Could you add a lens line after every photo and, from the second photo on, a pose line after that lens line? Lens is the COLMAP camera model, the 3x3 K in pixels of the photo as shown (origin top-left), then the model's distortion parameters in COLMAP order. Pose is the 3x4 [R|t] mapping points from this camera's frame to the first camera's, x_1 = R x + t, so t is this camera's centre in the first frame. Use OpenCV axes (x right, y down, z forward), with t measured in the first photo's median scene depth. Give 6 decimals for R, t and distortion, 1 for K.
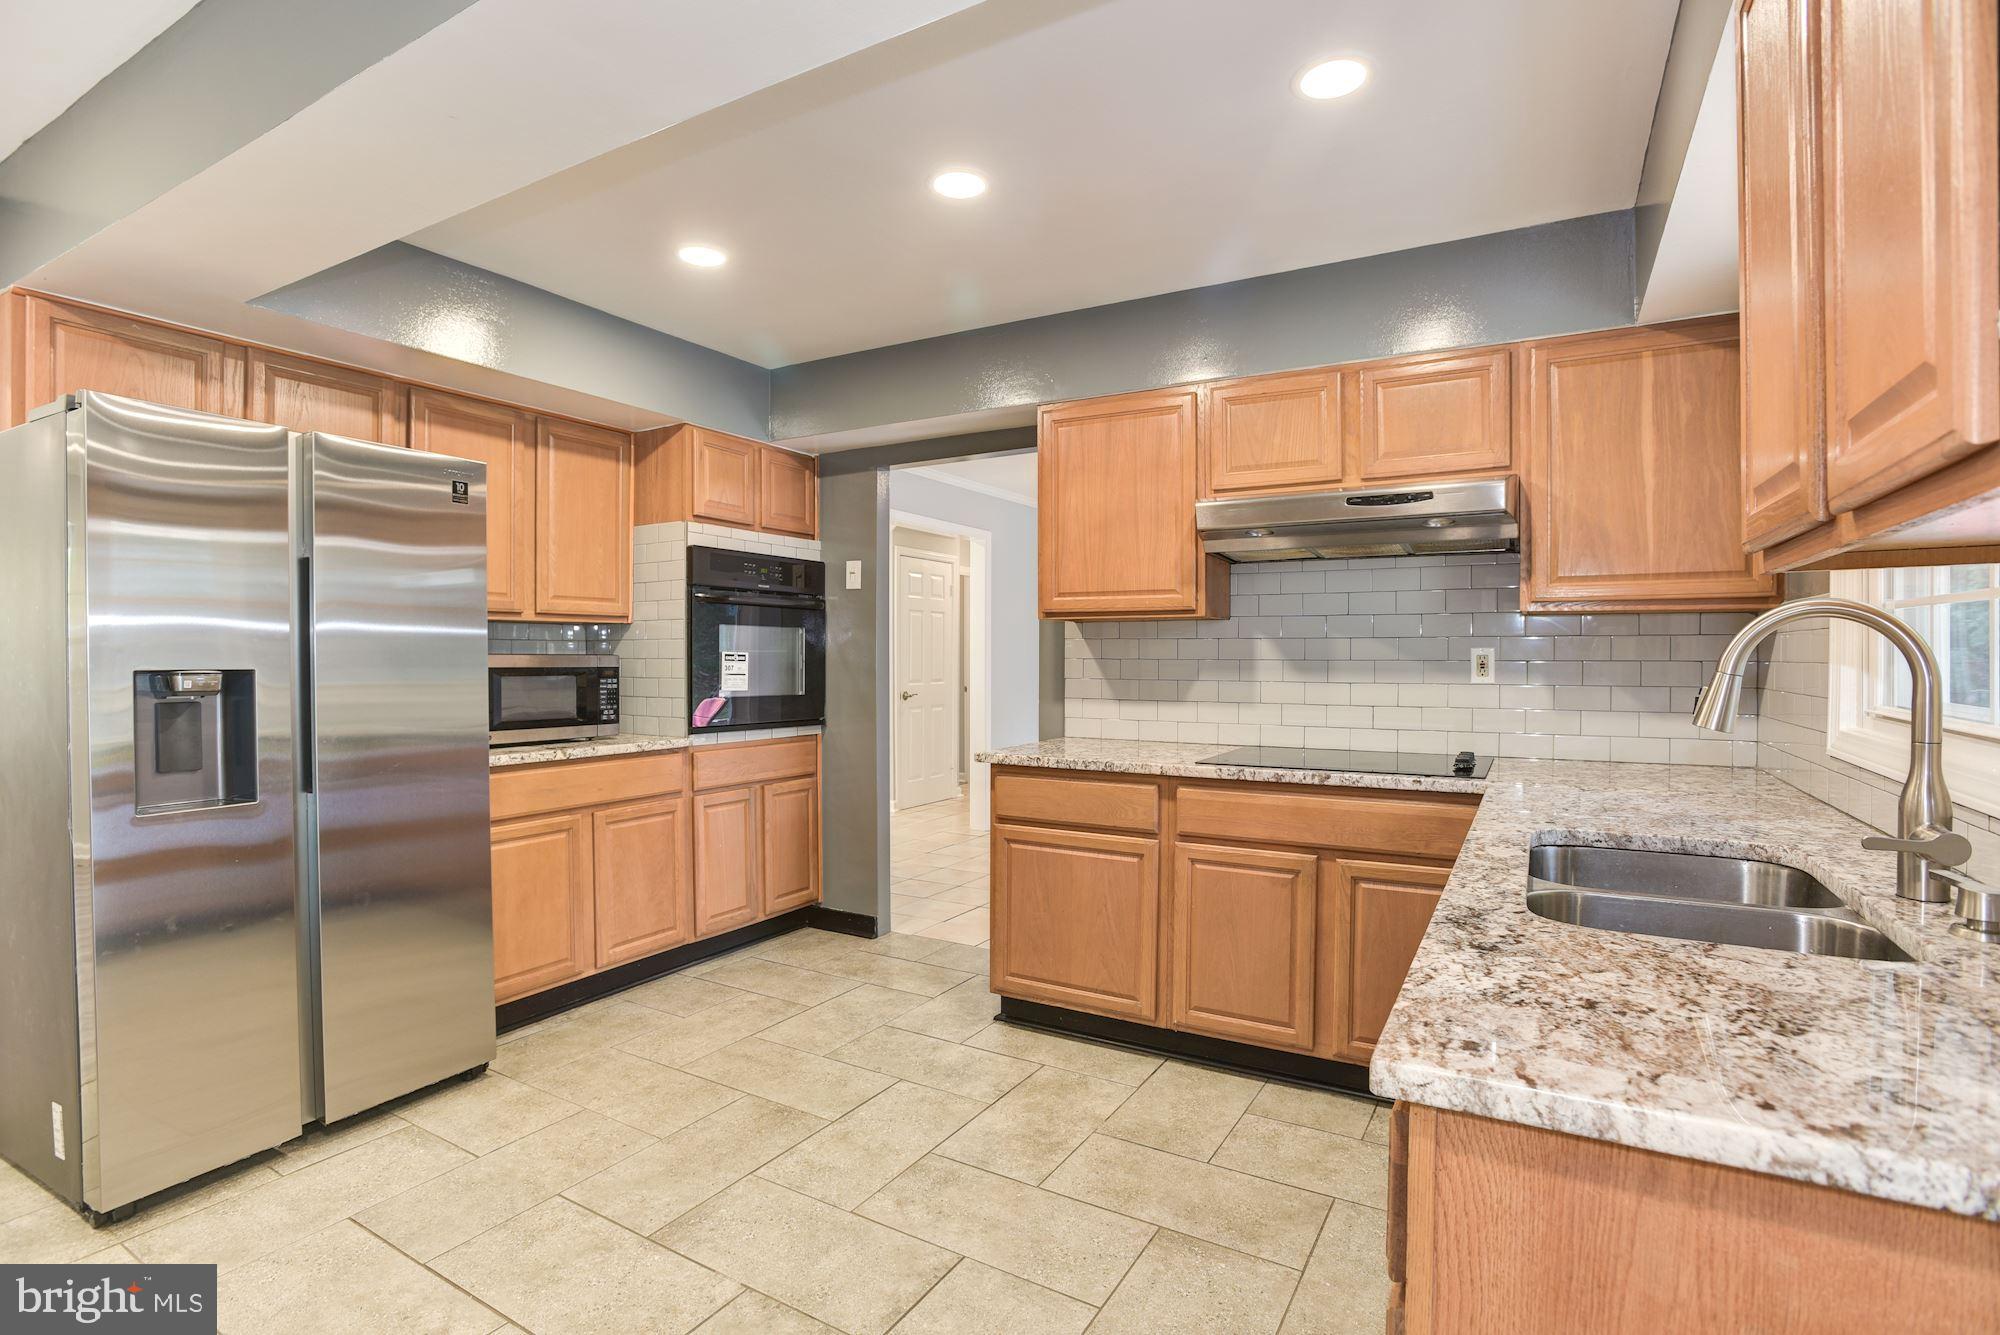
lens RADIAL K [[962.2, 0, 994.0], [0, 962.2, 669.4], [0, 0, 1]] dist [-0.076952, 0.034901]
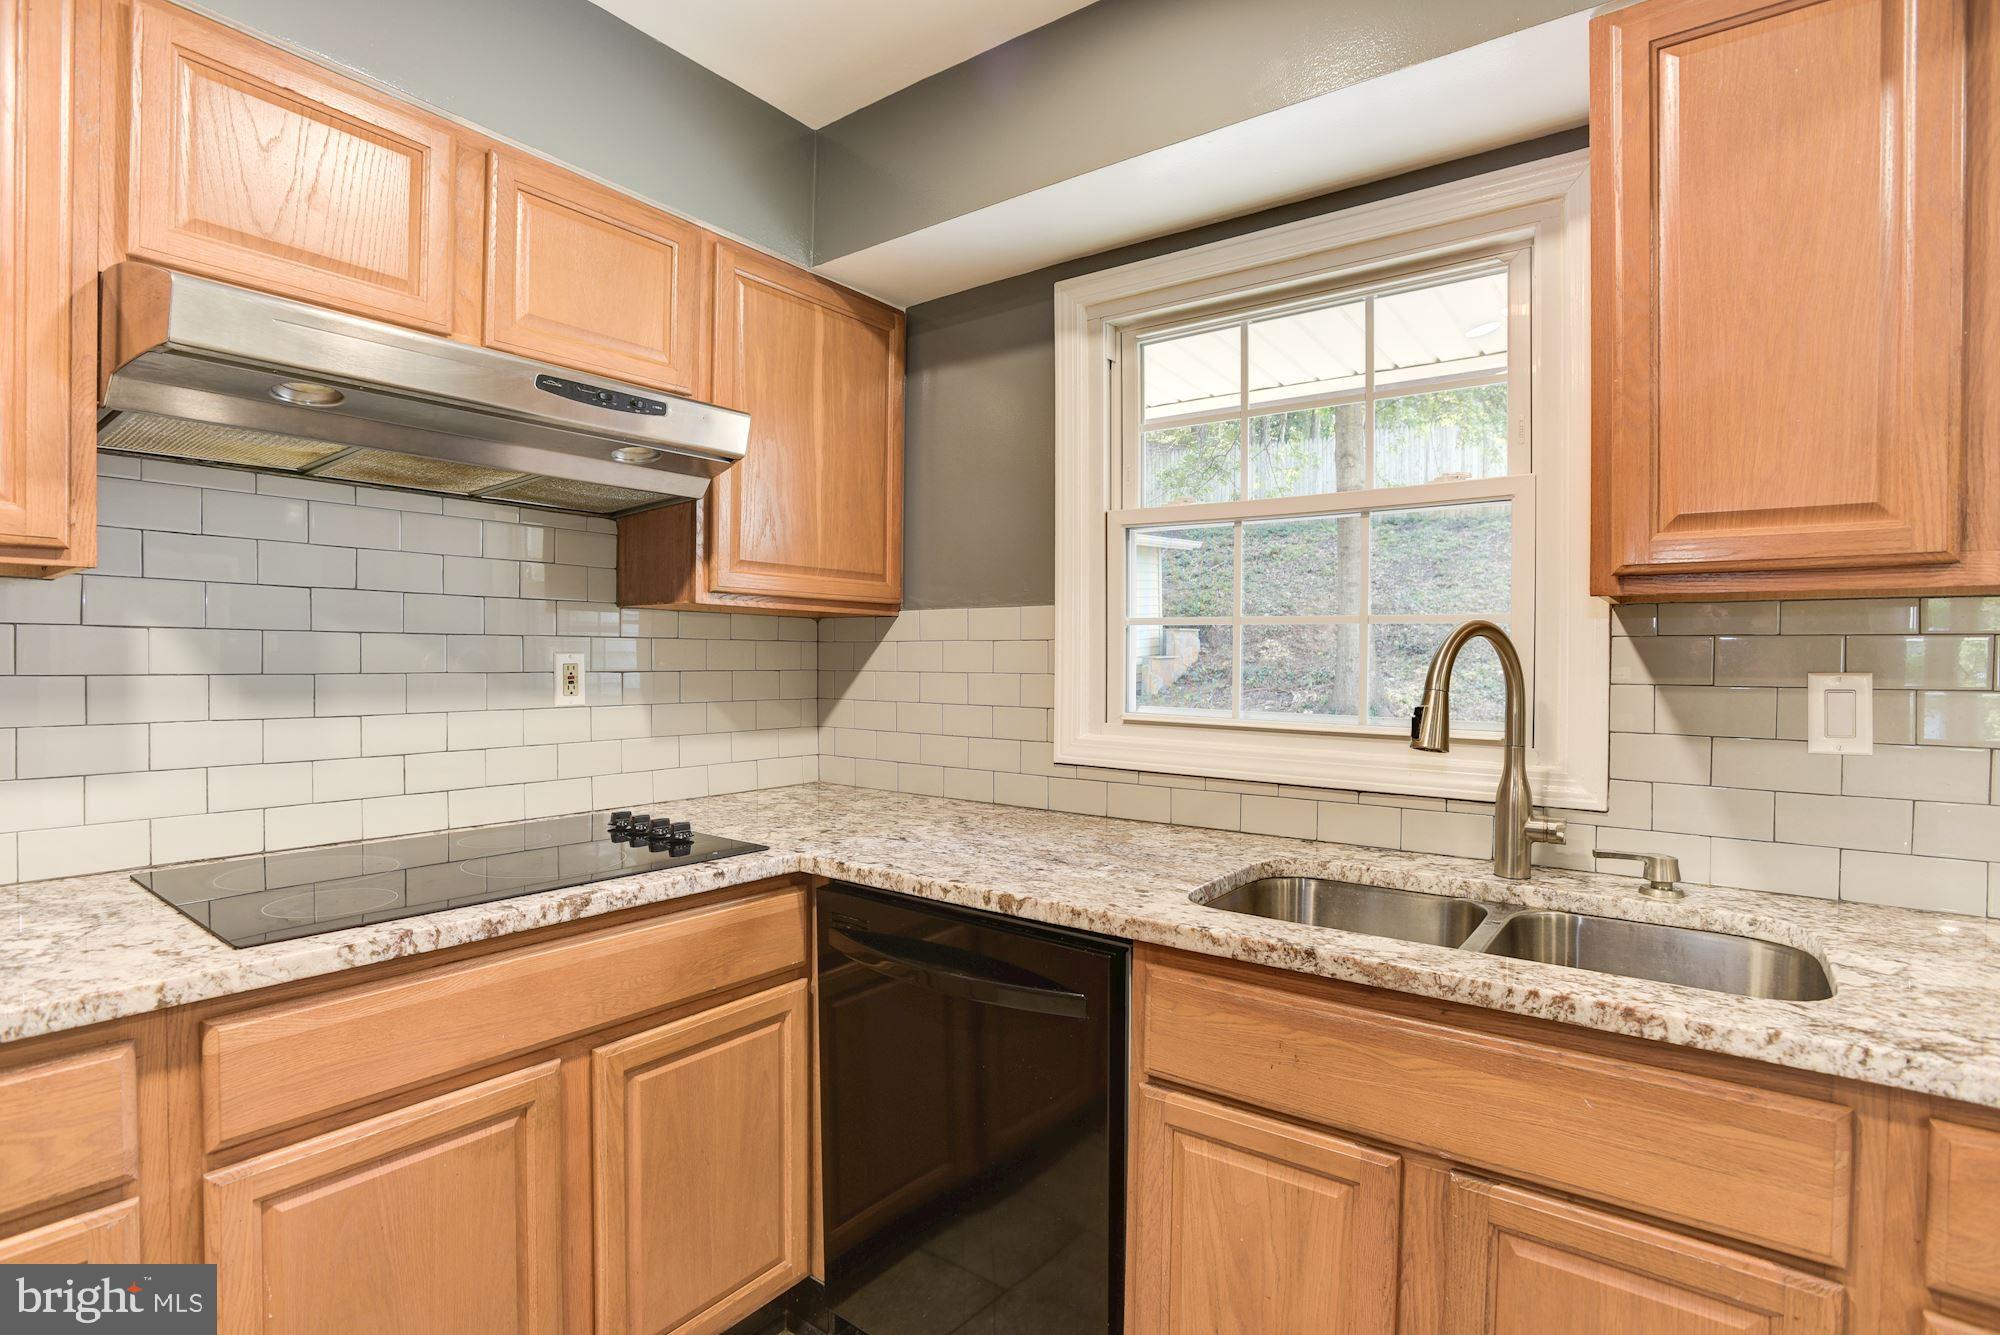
lens RADIAL K [[962.2, 0, 994.0], [0, 962.2, 669.4], [0, 0, 1]] dist [-0.076952, 0.034901]
pose [[0.123697, -0.010425, 0.992265, -0.115307], [0.008960, 0.999916, 0.009388, -0.014719], [-0.992280, 0.007729, 0.123780, 0.615626]]
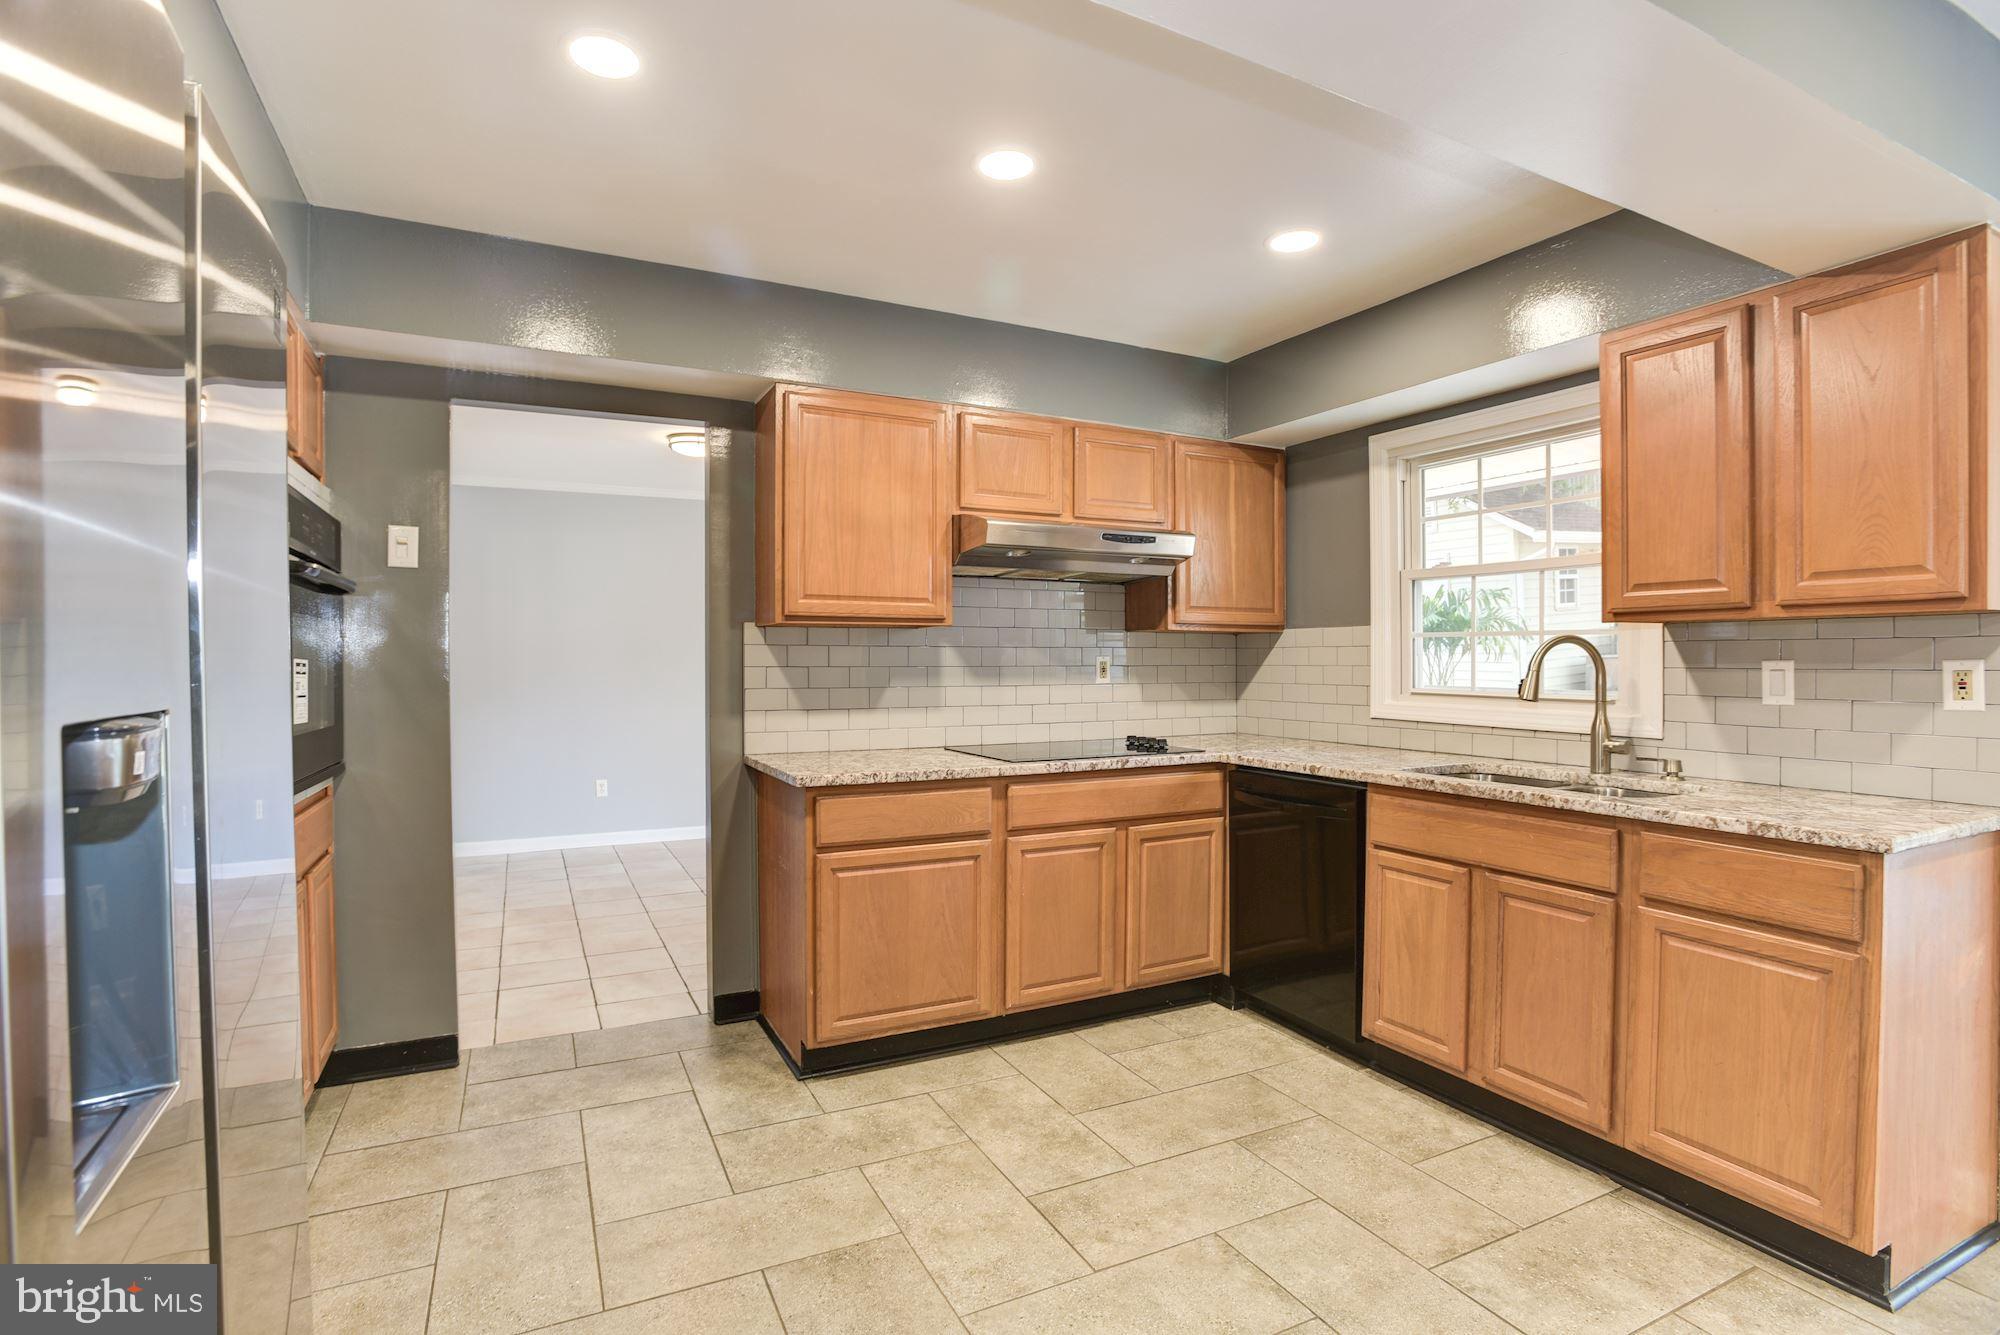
lens RADIAL K [[962.2, 0, 994.0], [0, 962.2, 669.4], [0, 0, 1]] dist [-0.076952, 0.034901]
pose [[0.546619, -0.008919, 0.837334, -0.671467], [0.014156, 0.999899, 0.001410, -0.008368], [-0.837262, 0.011083, 0.546690, 0.401680]]
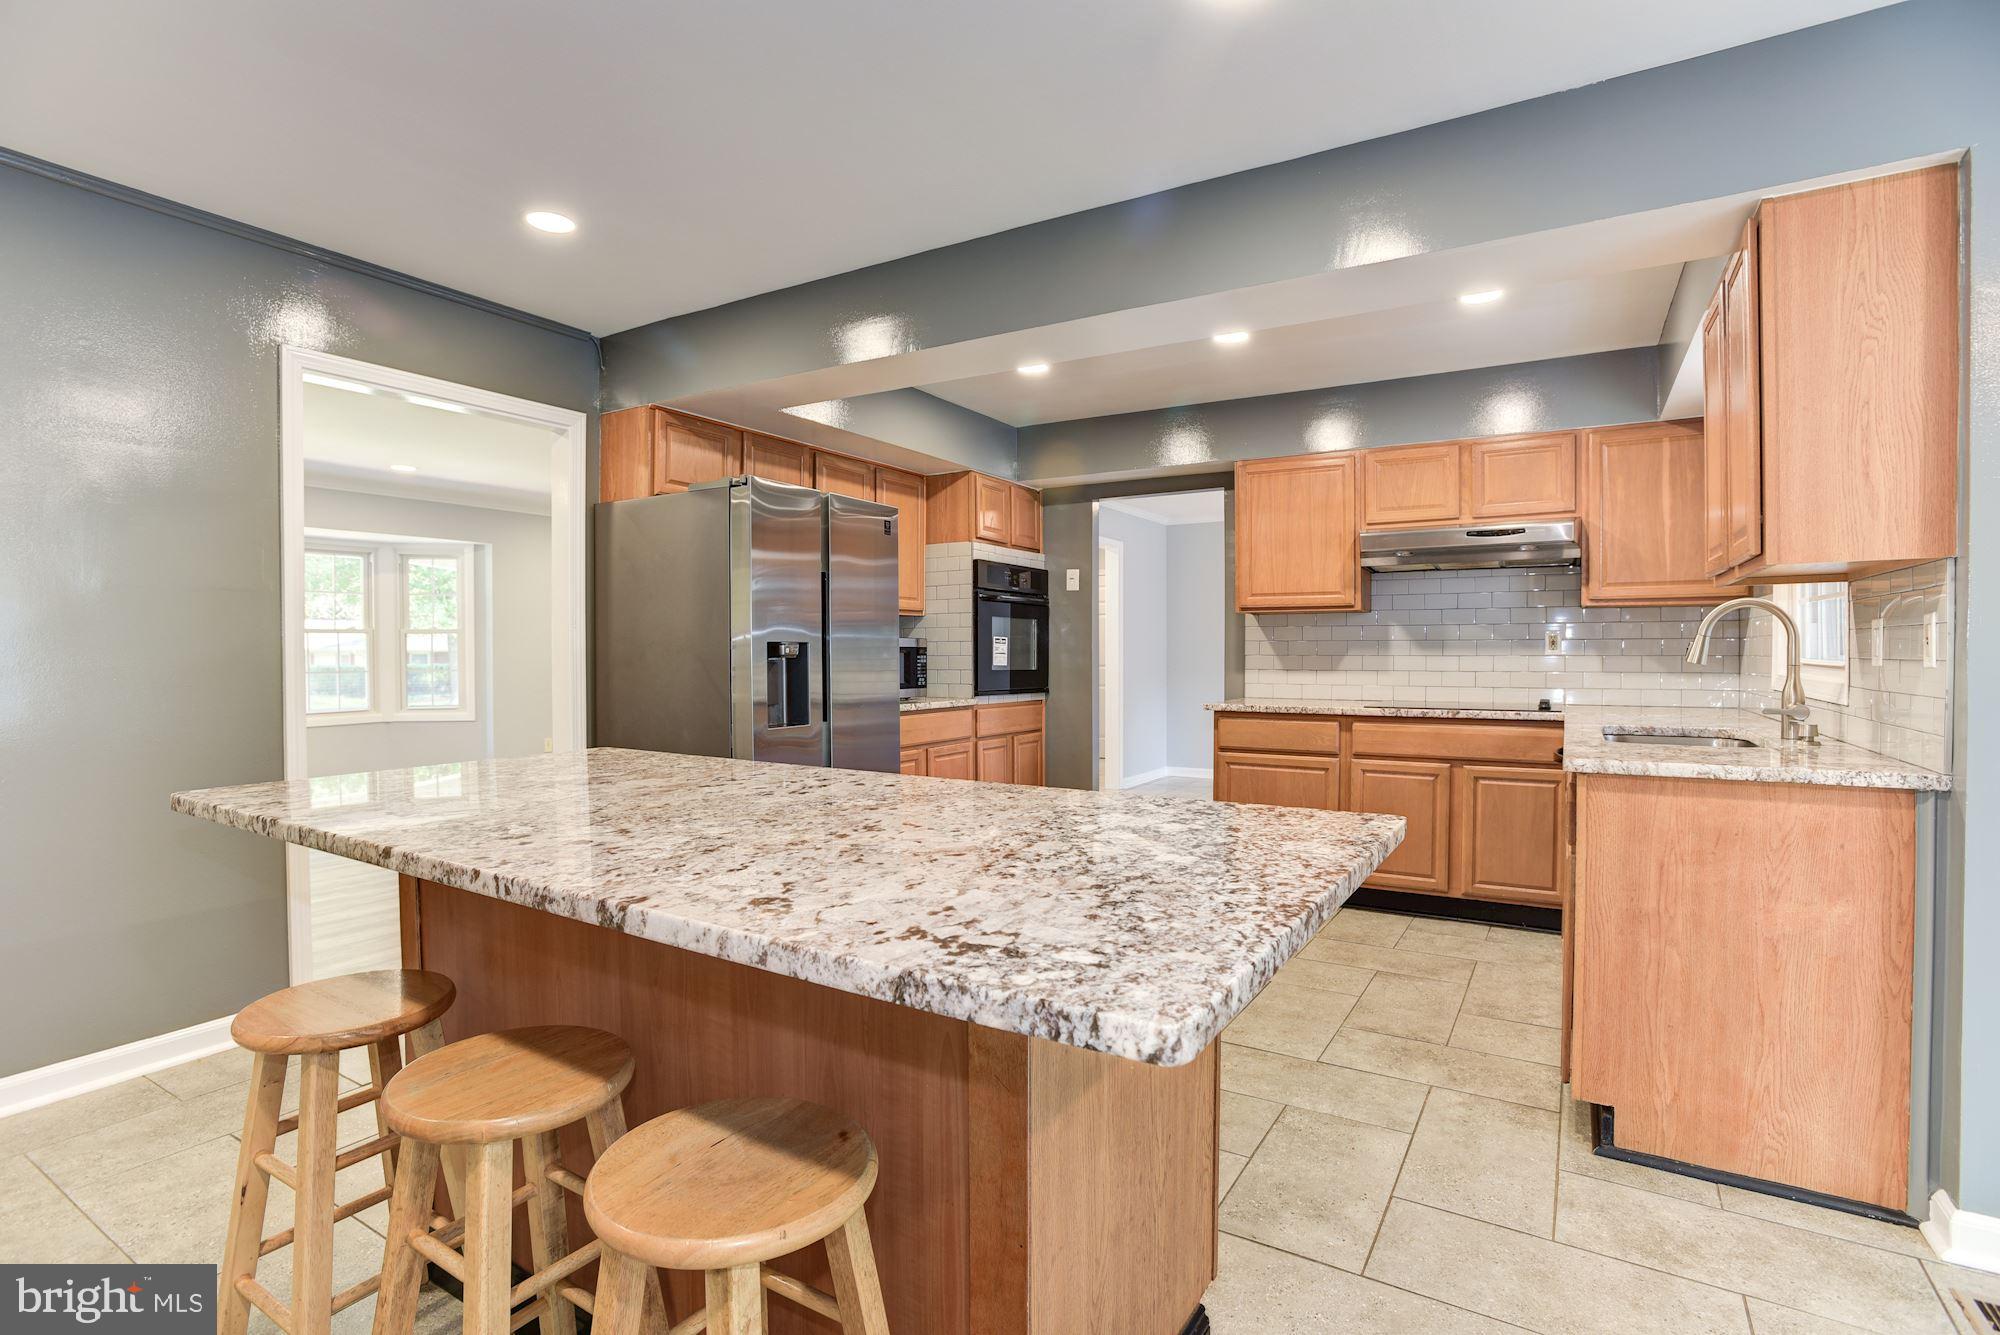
lens RADIAL K [[962.2, 0, 994.0], [0, 962.2, 669.4], [0, 0, 1]] dist [-0.076952, 0.034901]
pose [[0.999799, -0.001138, -0.019996, -0.323348], [0.001162, 0.999999, 0.001231, 0.034358], [0.019995, -0.001254, 0.999799, -0.479649]]
